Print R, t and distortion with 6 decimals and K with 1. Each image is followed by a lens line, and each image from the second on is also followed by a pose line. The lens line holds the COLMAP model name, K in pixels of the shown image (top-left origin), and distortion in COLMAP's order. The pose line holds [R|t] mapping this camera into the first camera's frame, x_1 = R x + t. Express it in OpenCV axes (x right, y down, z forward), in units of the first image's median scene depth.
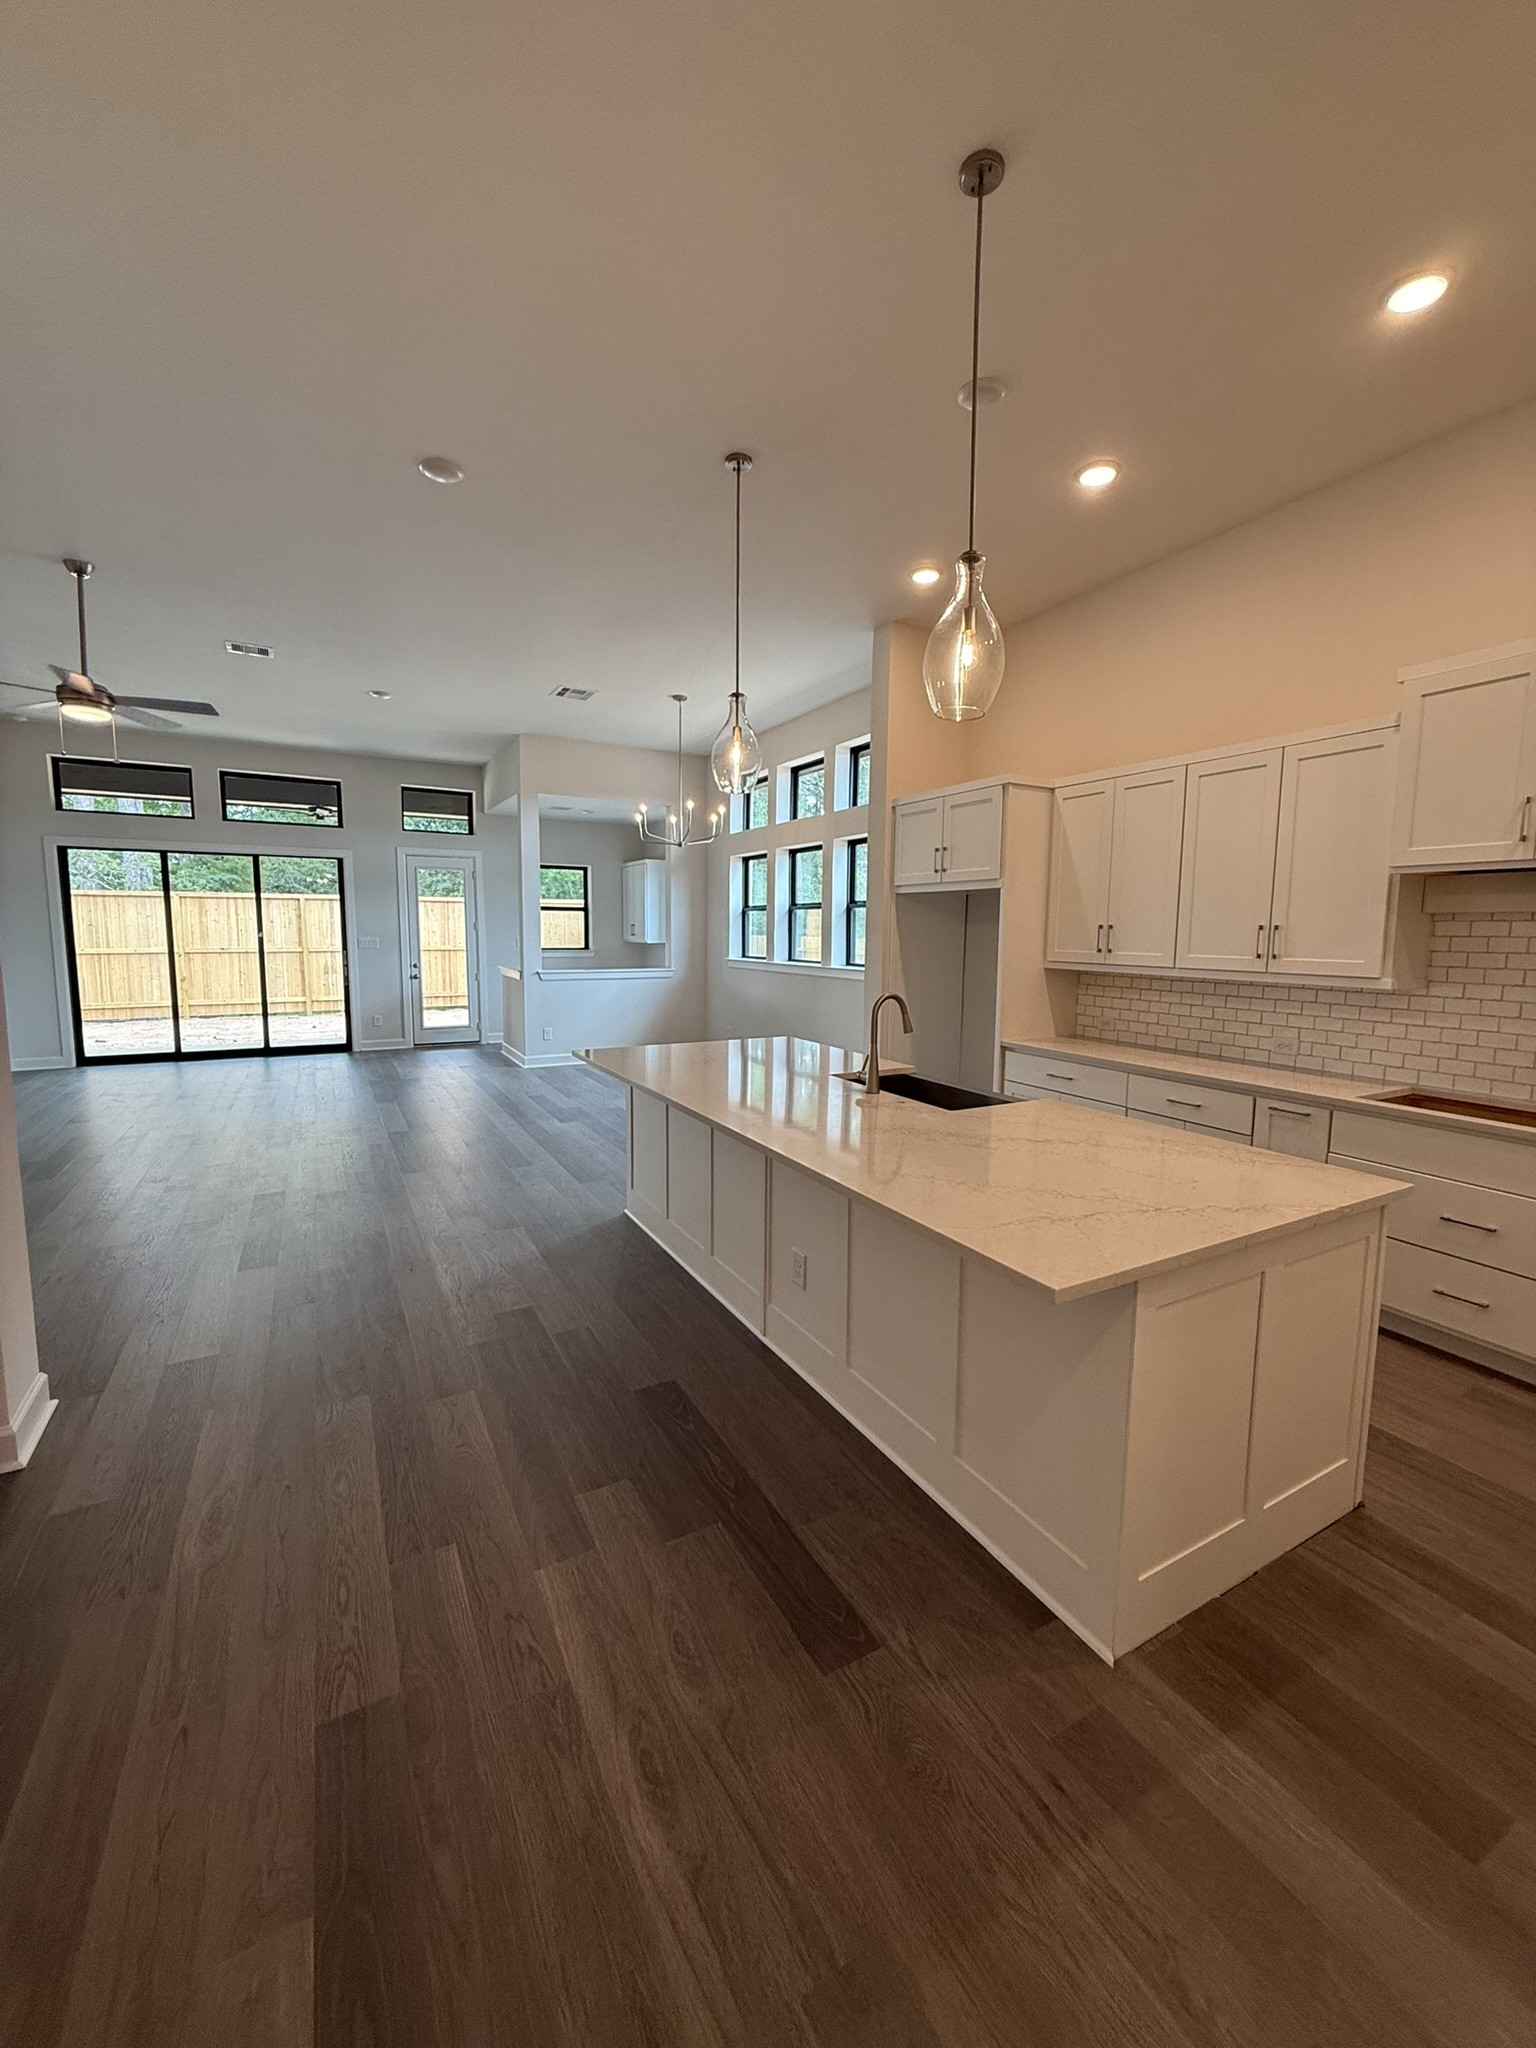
lens RADIAL K [[819.5, 0, 775.6], [0, 819.5, 1021.9], [0, 0, 1]] dist [0.000160, 0.001014]
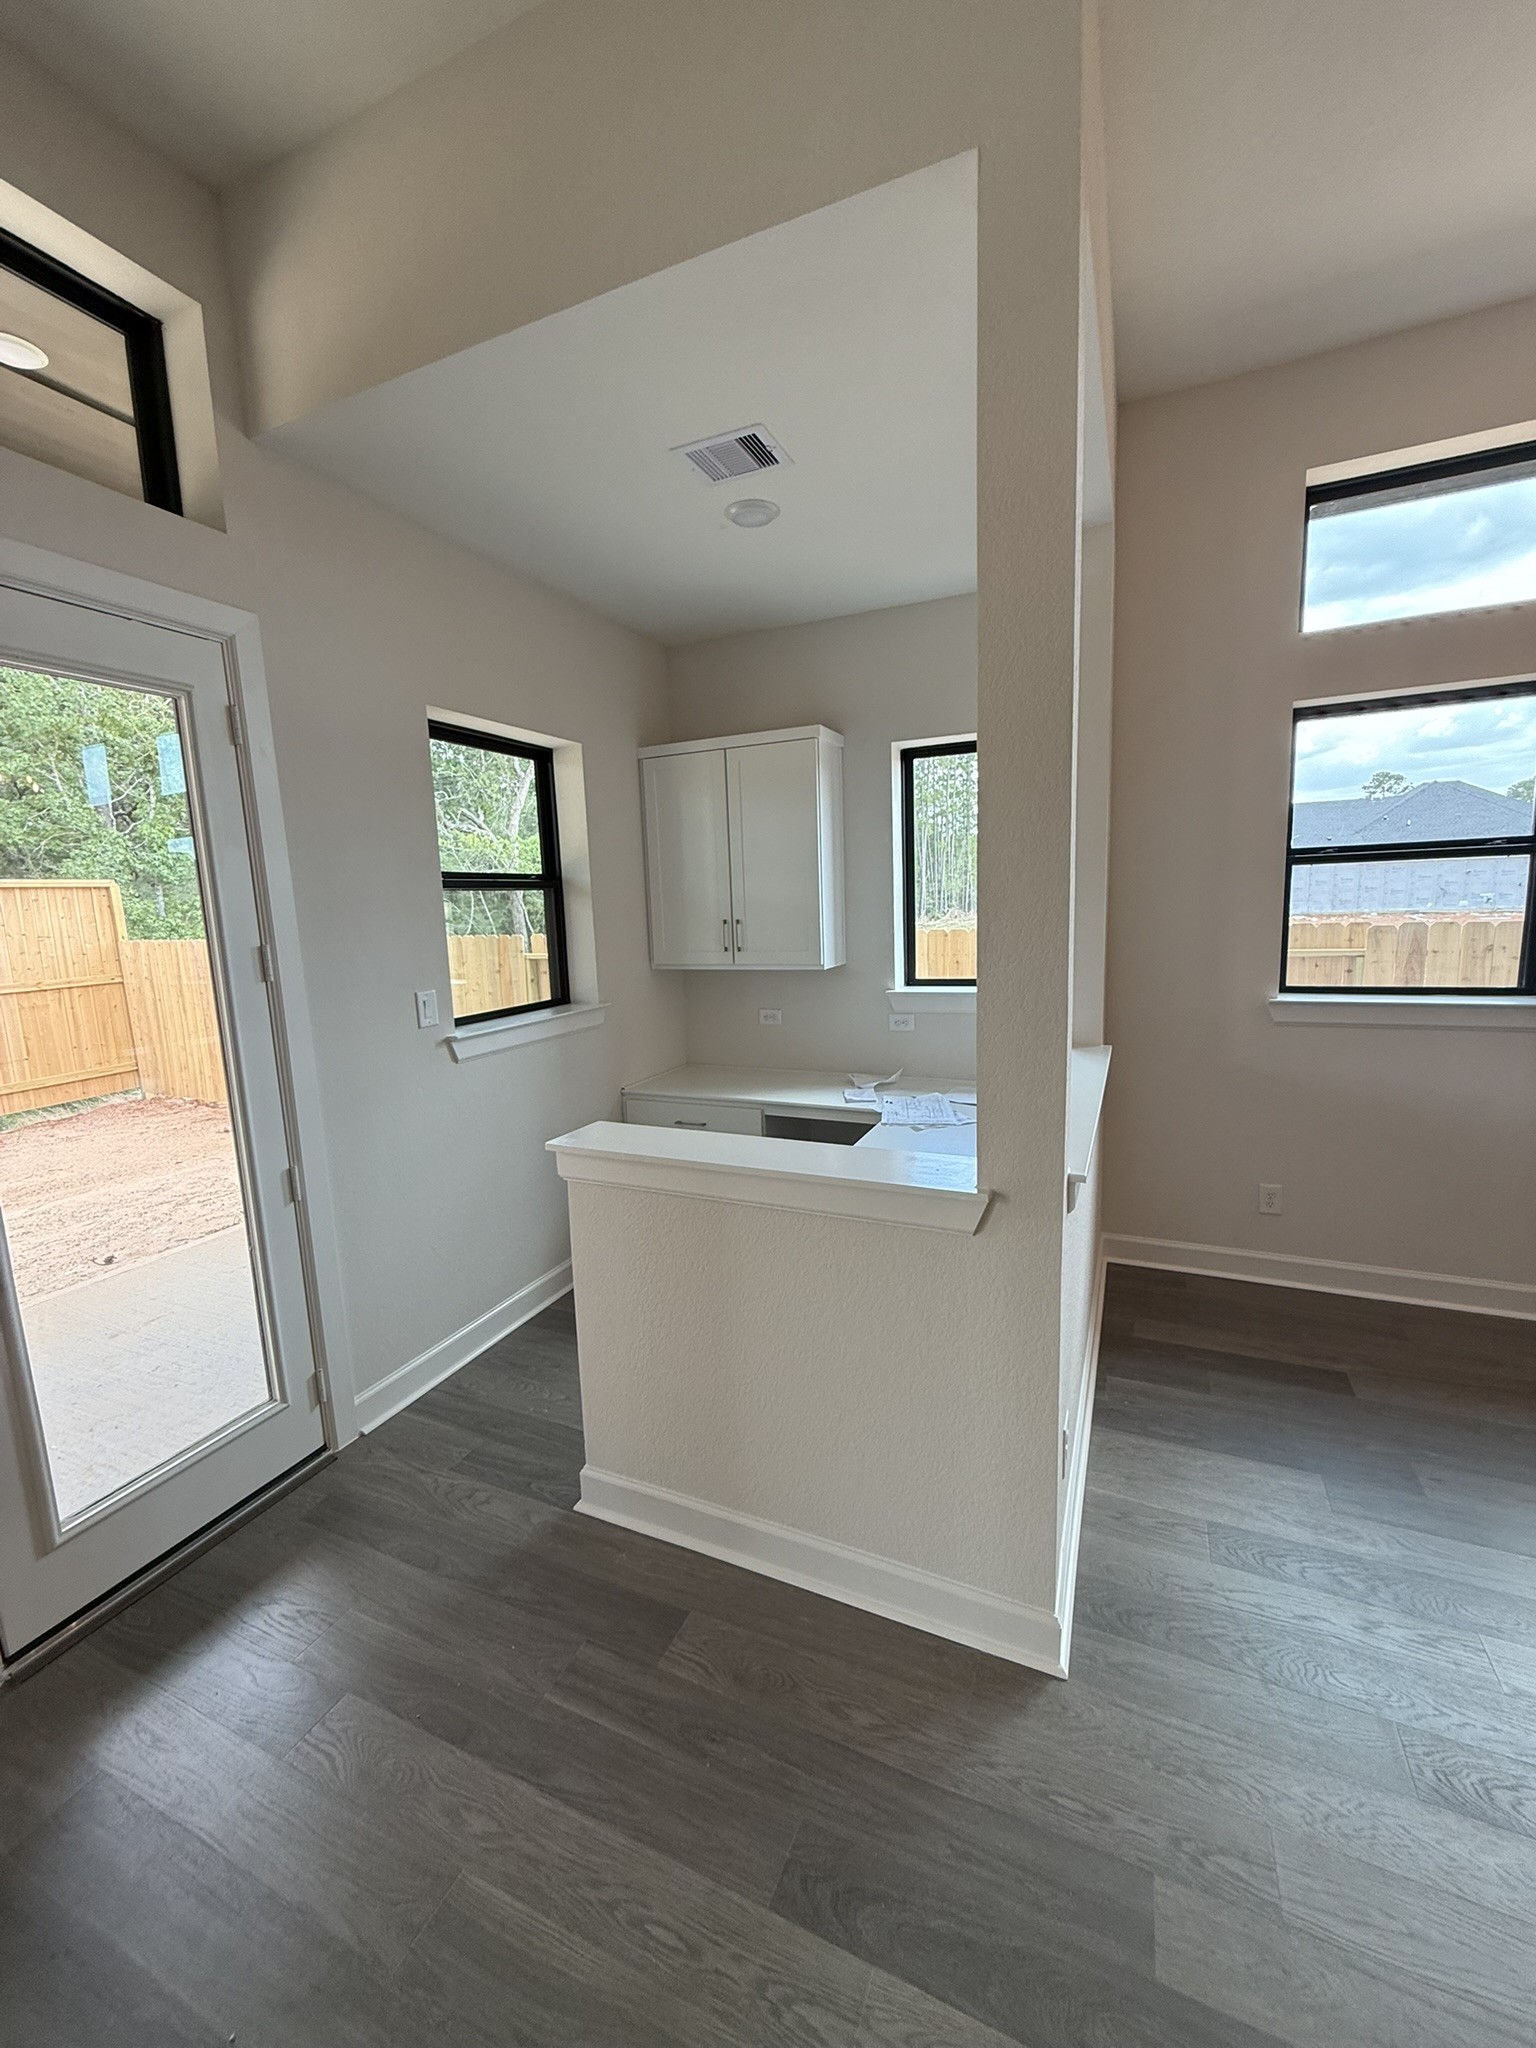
lens RADIAL K [[819.5, 0, 771.3], [0, 819.5, 1027.1], [0, 0, 1]] dist [0.000160, 0.001014]
pose [[0.806117, -0.122883, 0.578857, -0.355785], [0.107110, 0.992343, 0.061500, -0.091196], [-0.581982, 0.012425, 0.813107, 0.684941]]
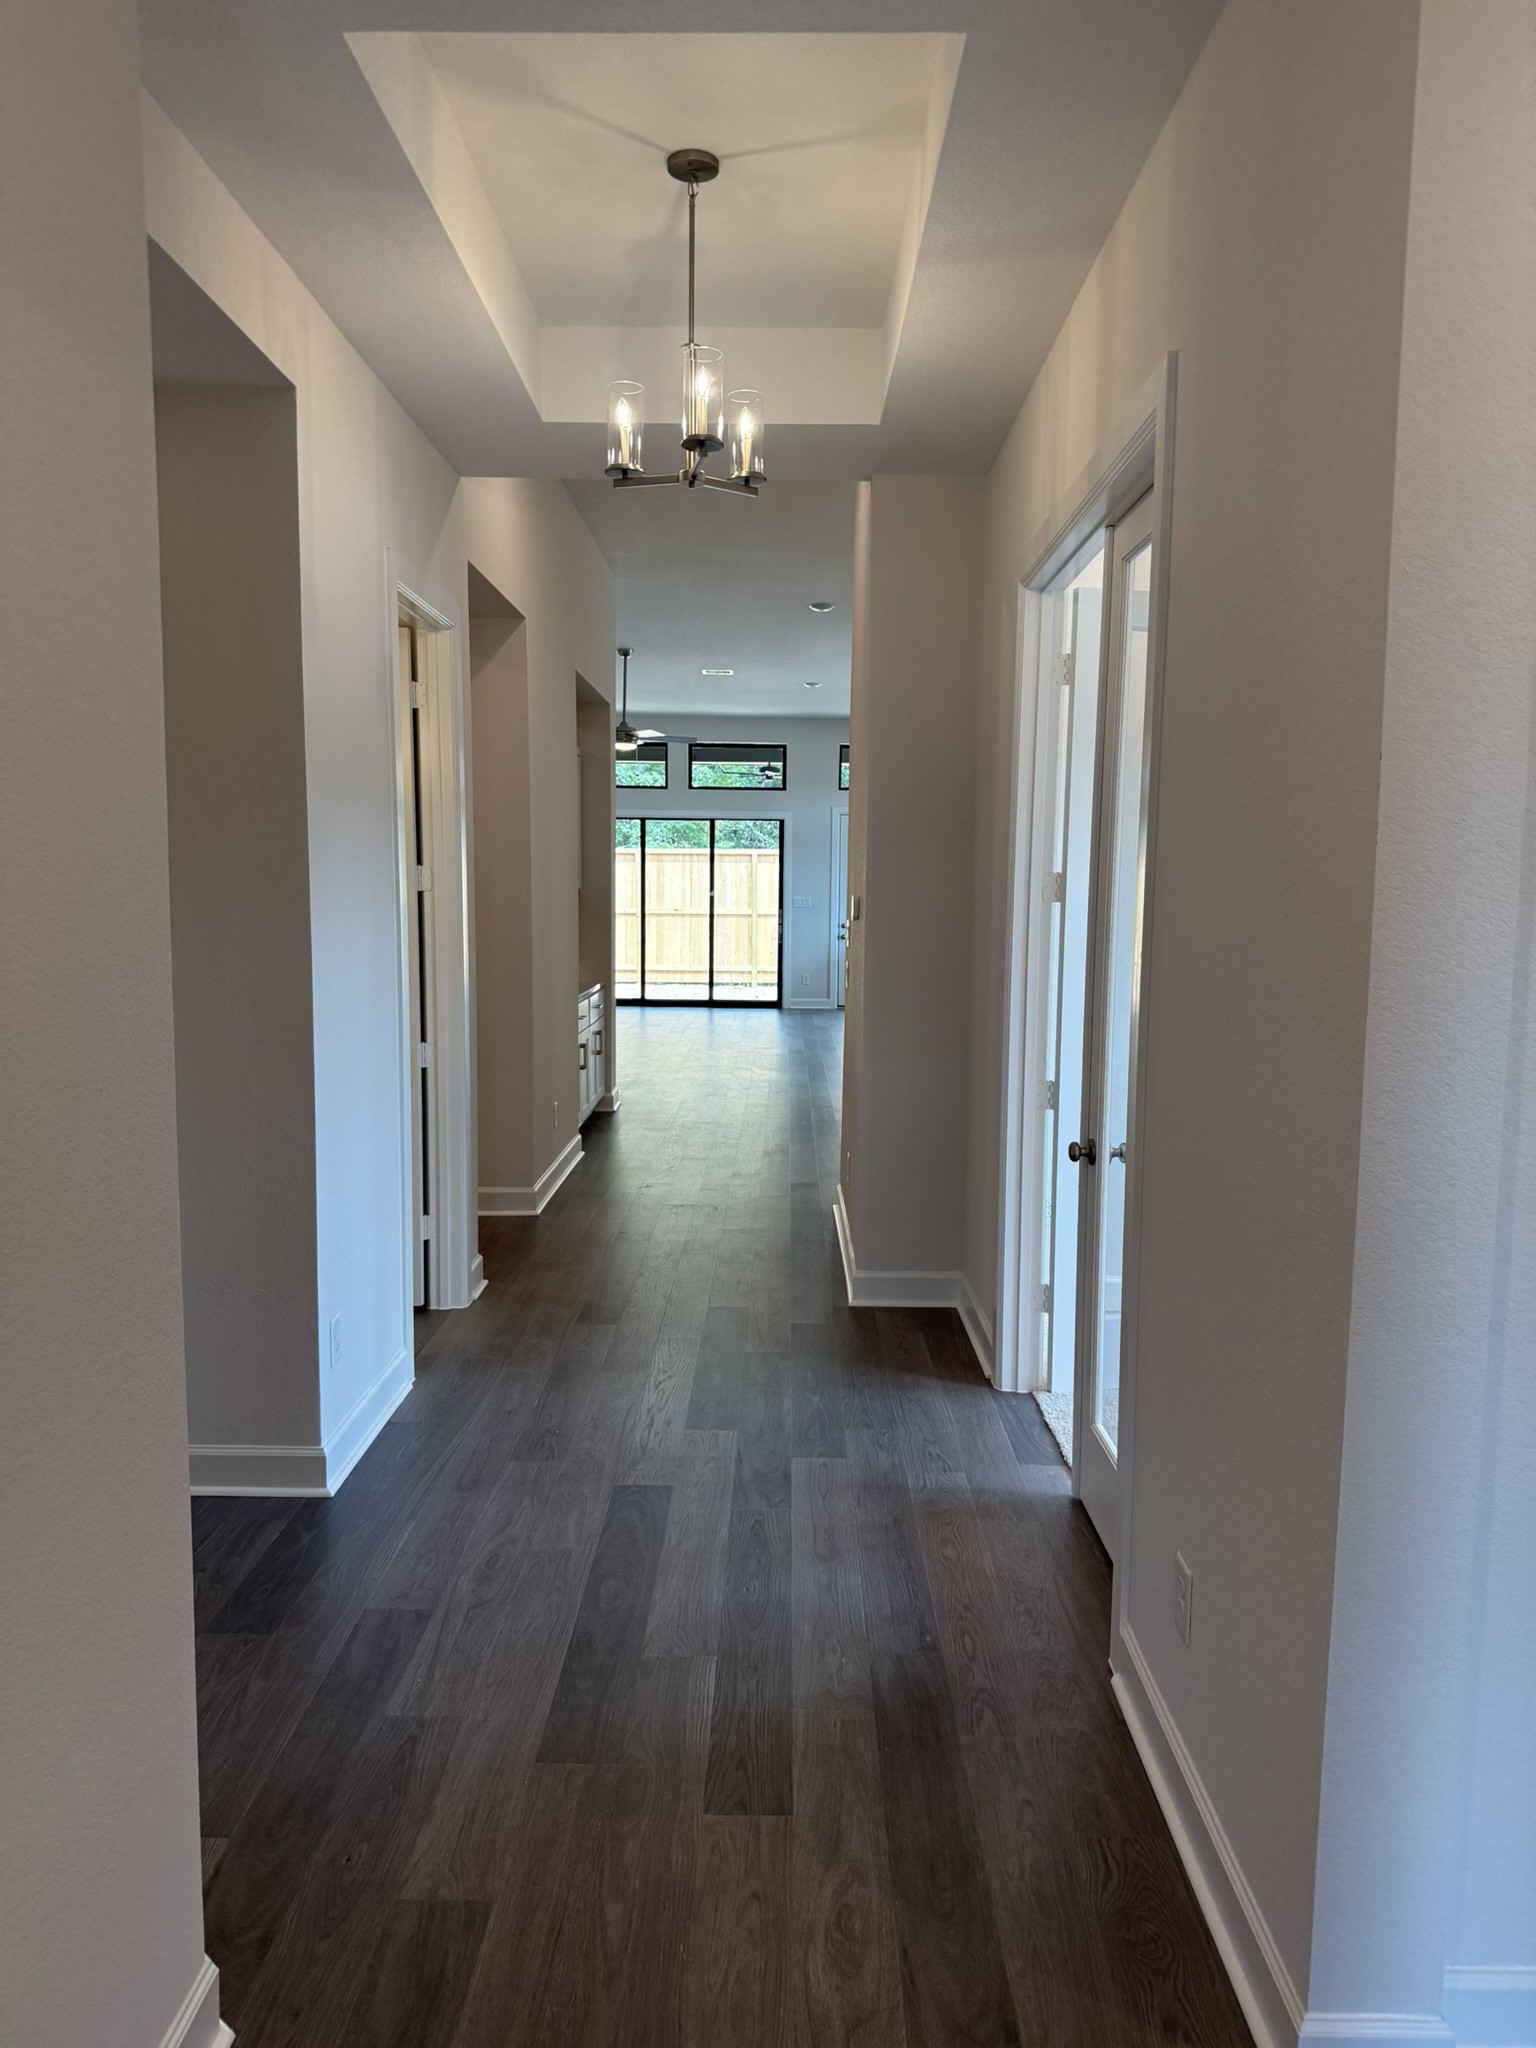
lens RADIAL K [[1450.2, 0, 768.7], [0, 1450.2, 1029.7], [0, 0, 1]] dist [-0.012808, 0.002091]
pose [[0.867855, 0.048127, -0.494481, 0.309955], [-0.056496, 0.998401, -0.001983, 0.057671], [0.493595, 0.029658, 0.869186, -0.491464]]
